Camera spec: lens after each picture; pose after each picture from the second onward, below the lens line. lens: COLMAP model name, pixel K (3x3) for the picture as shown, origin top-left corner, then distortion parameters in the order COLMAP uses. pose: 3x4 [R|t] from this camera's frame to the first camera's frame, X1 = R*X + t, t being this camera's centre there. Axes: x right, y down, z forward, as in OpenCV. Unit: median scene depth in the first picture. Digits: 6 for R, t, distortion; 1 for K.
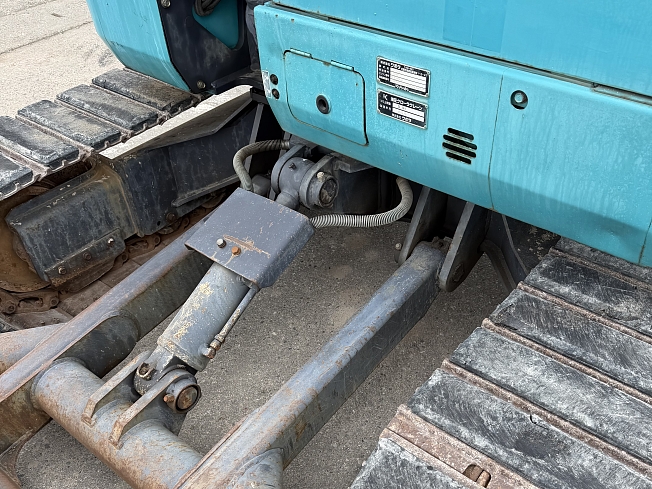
lens RADIAL K [[530.7, 0, 334.4], [0, 530.7, 298.5], [0, 0, 1]] dist [0.063122, -0.090756]
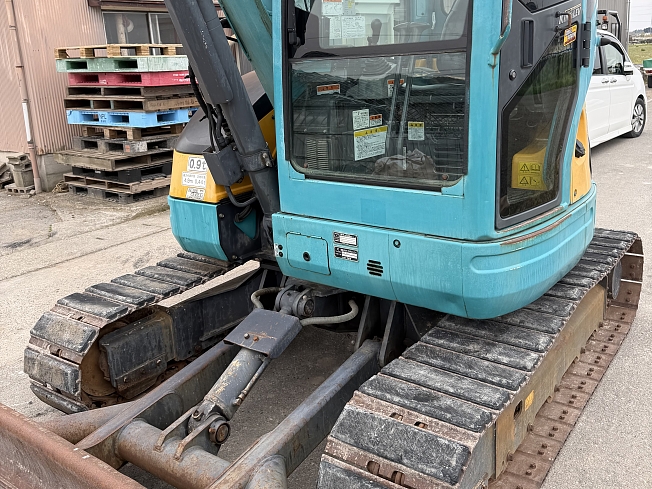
lens RADIAL K [[492.2, 0, 325.6], [0, 492.2, 242.6], [0, 0, 1]] dist [0.002850, -0.013735]
pose [[0.998296, -0.022013, 0.054046, -0.043201], [0.044730, 0.883445, -0.466394, 0.388803], [-0.037480, 0.468017, 0.882924, -0.548027]]
